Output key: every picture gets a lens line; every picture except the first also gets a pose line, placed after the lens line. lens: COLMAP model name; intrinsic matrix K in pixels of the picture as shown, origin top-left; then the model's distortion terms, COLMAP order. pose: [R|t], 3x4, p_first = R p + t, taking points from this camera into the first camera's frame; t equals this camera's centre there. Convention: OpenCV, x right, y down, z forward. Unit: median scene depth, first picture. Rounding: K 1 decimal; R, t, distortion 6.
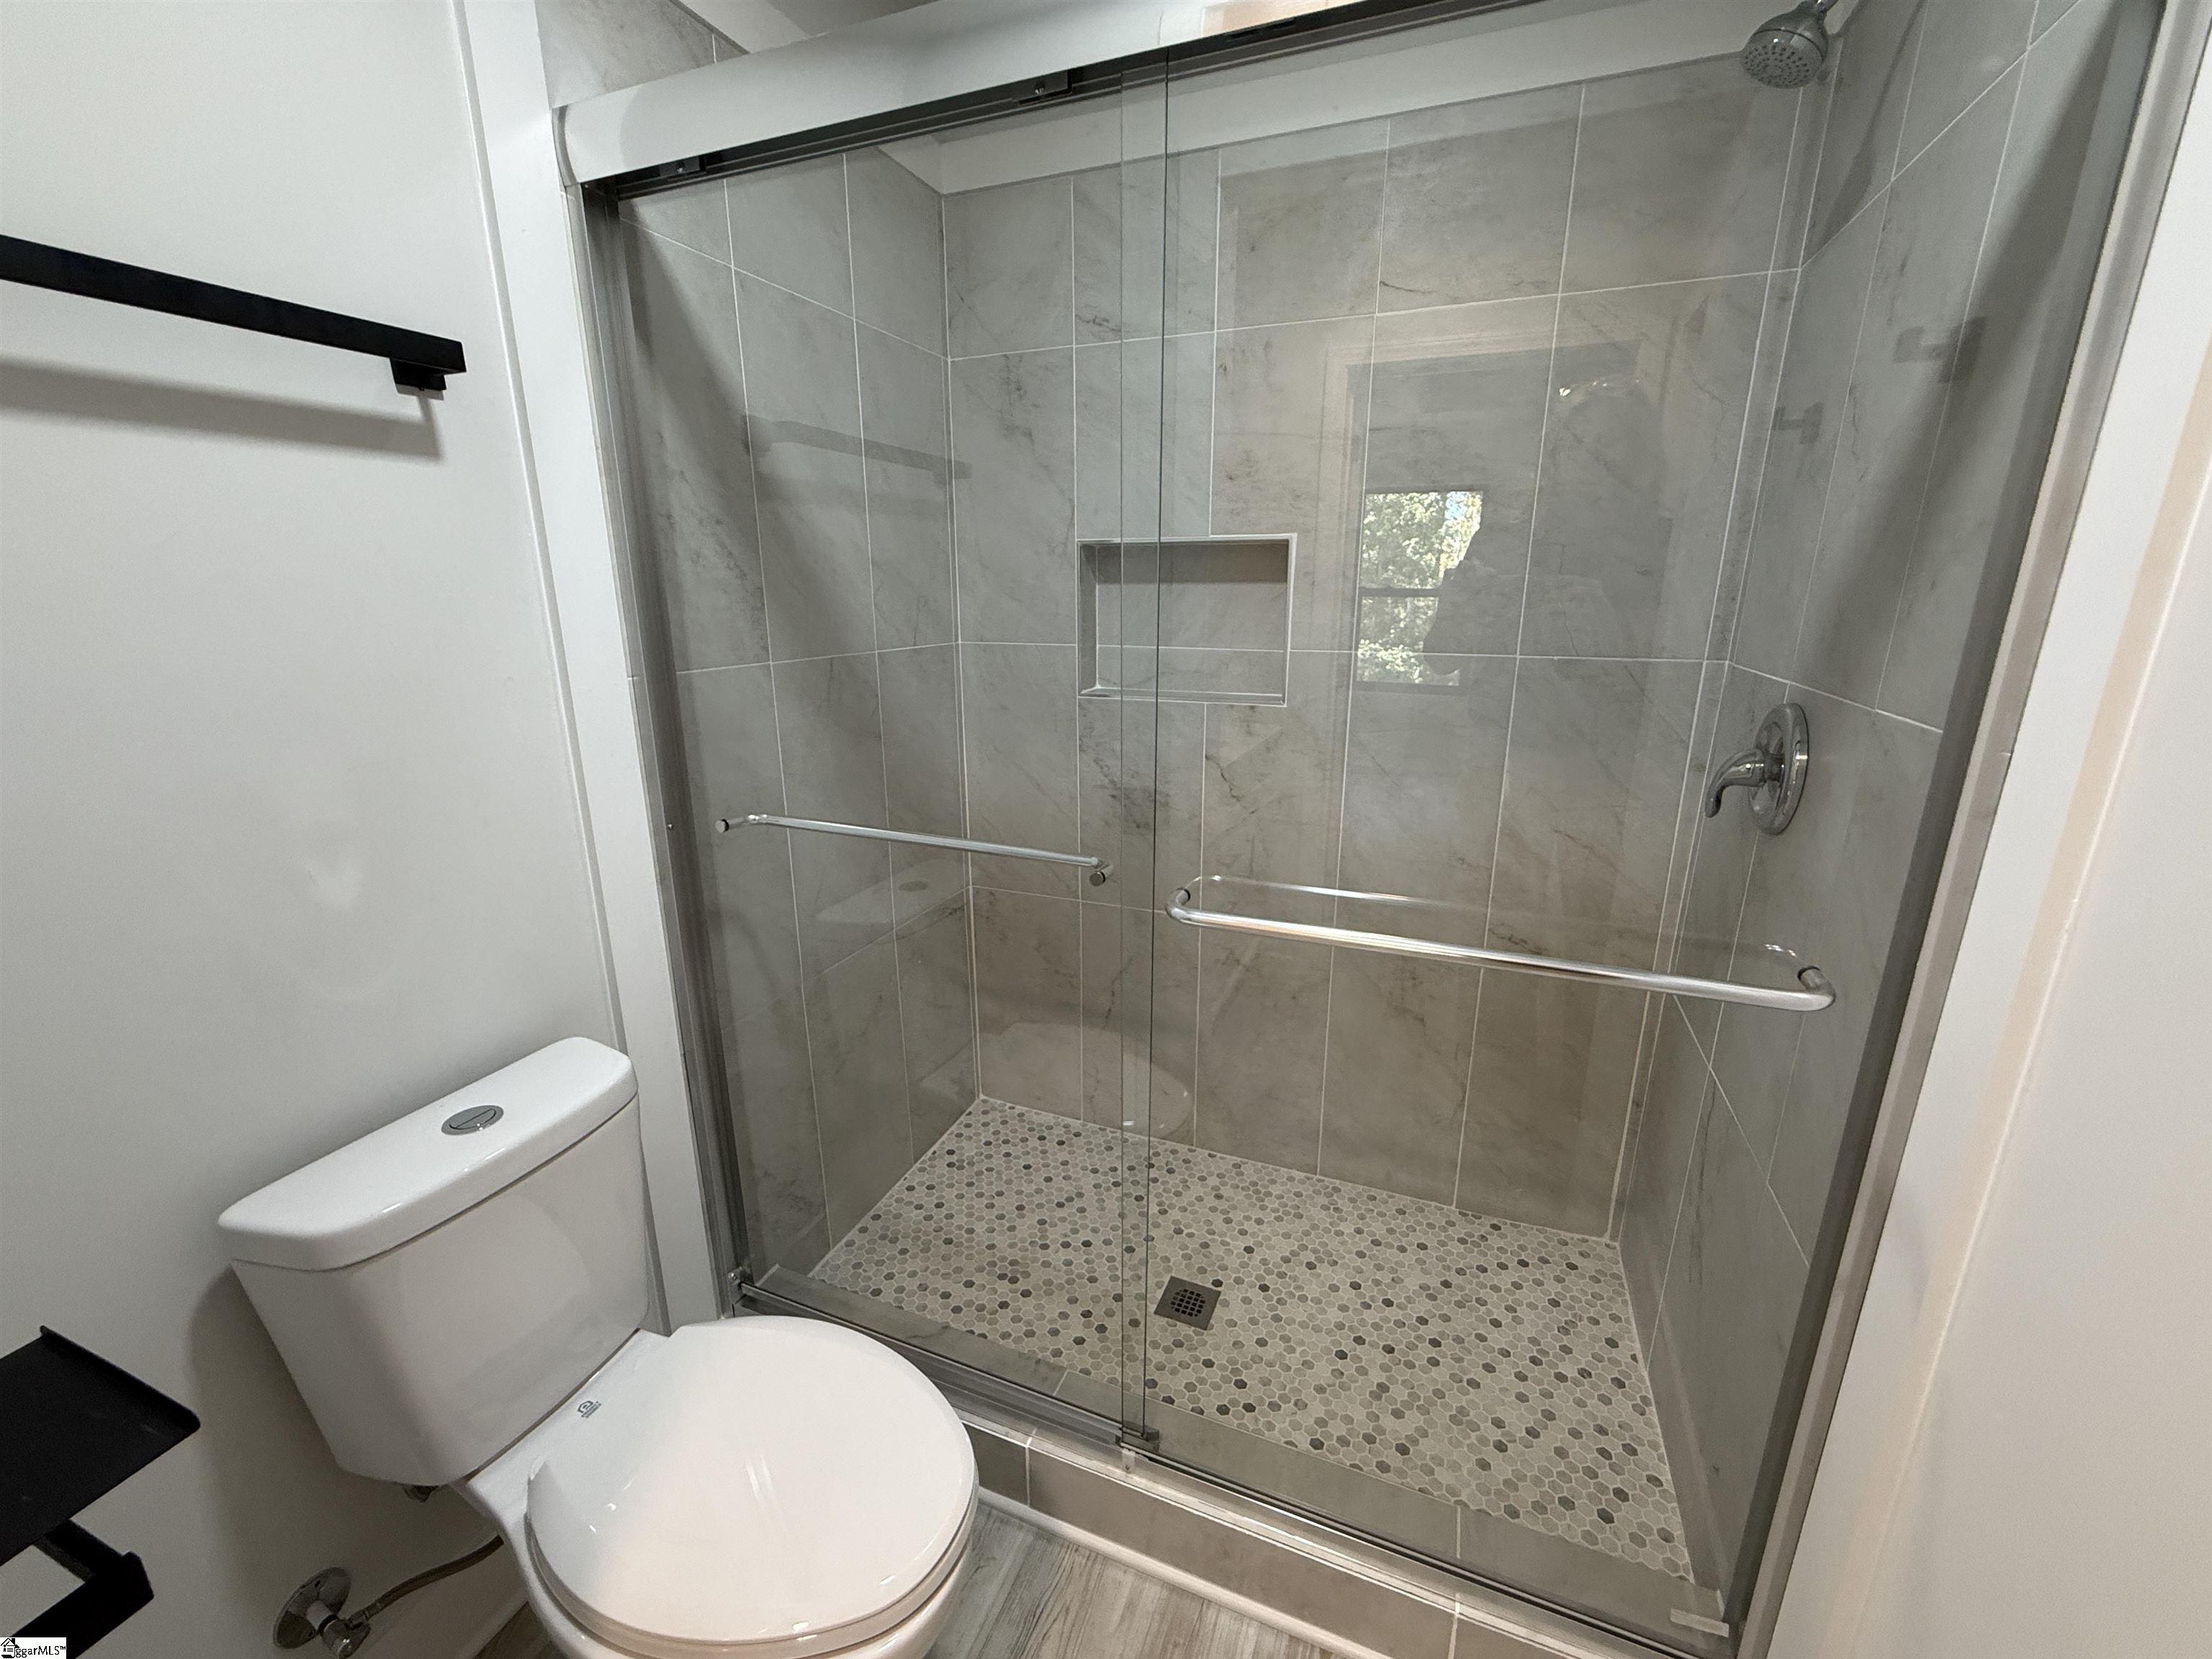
lens RADIAL K [[882.8, 0, 1112.1], [0, 882.8, 830.5], [0, 0, 1]] dist [0.000336, -0.000230]
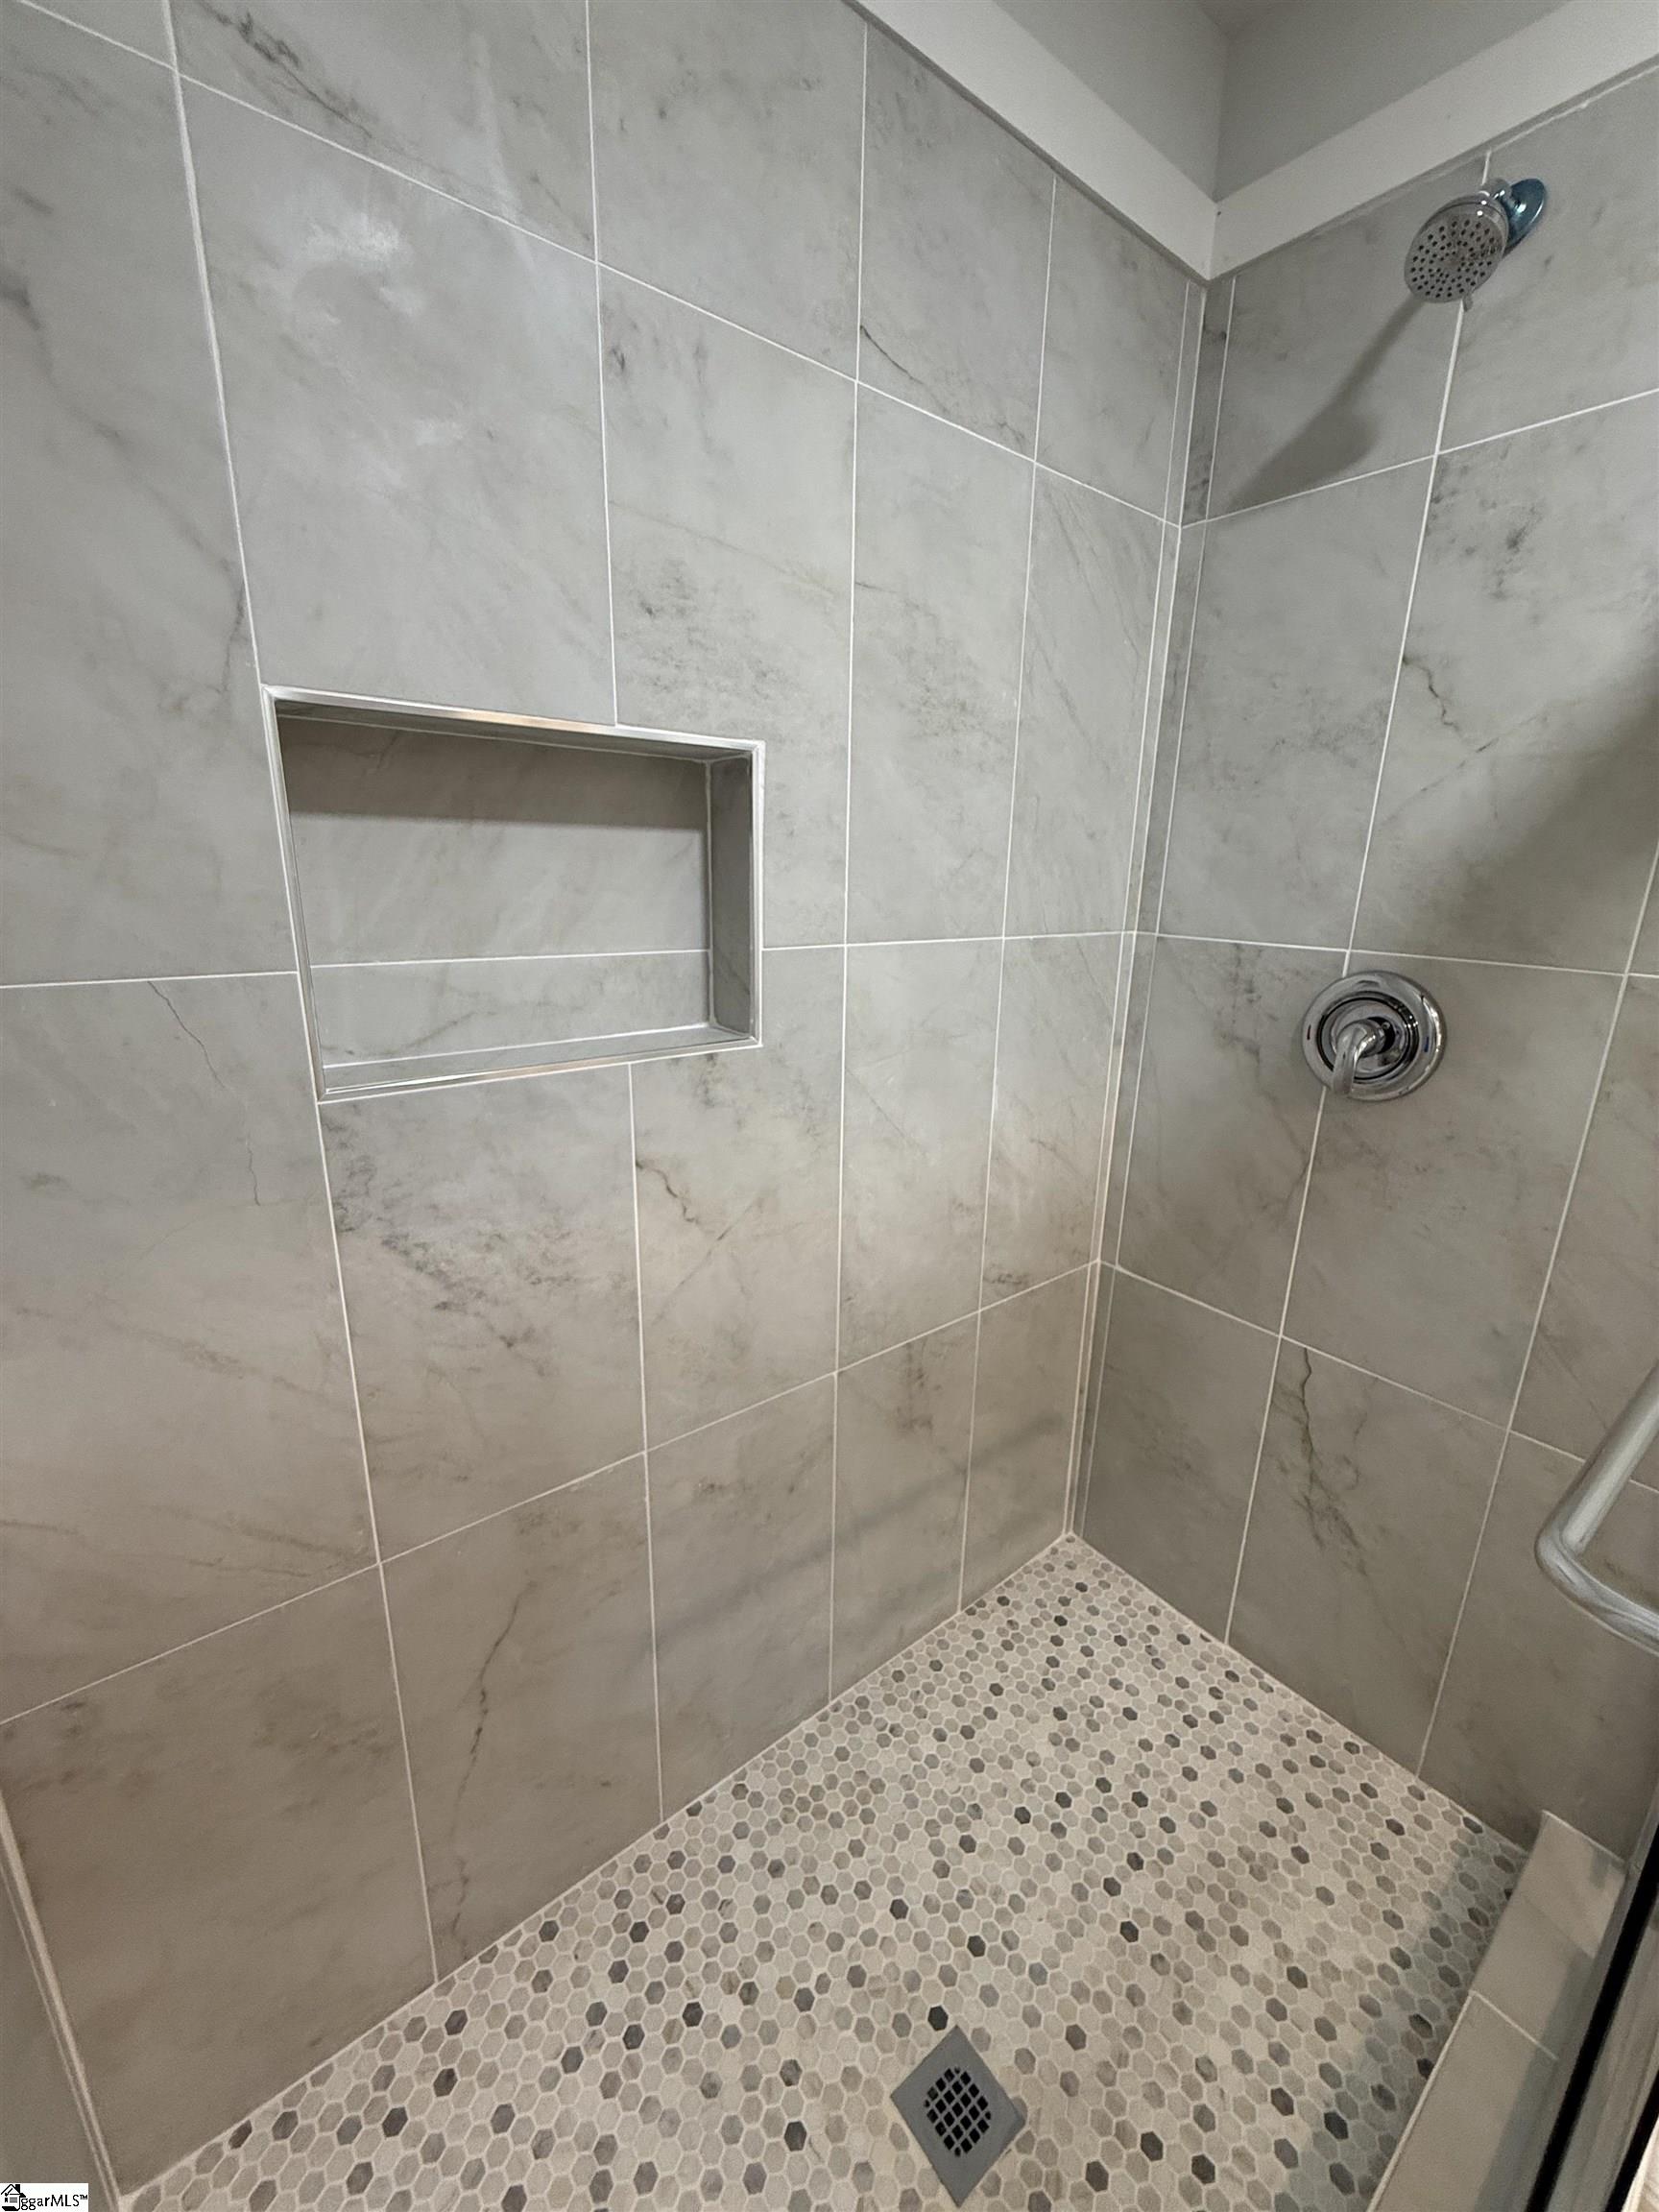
lens RADIAL K [[882.8, 0, 828.6], [0, 882.8, 1102.7], [0, 0, 1]] dist [0.000336, -0.000230]
pose [[0.501926, -0.214858, 0.837798, -0.272432], [0.210007, 0.969941, 0.122931, -0.165079], [-0.839028, 0.114241, 0.531960, 0.655269]]
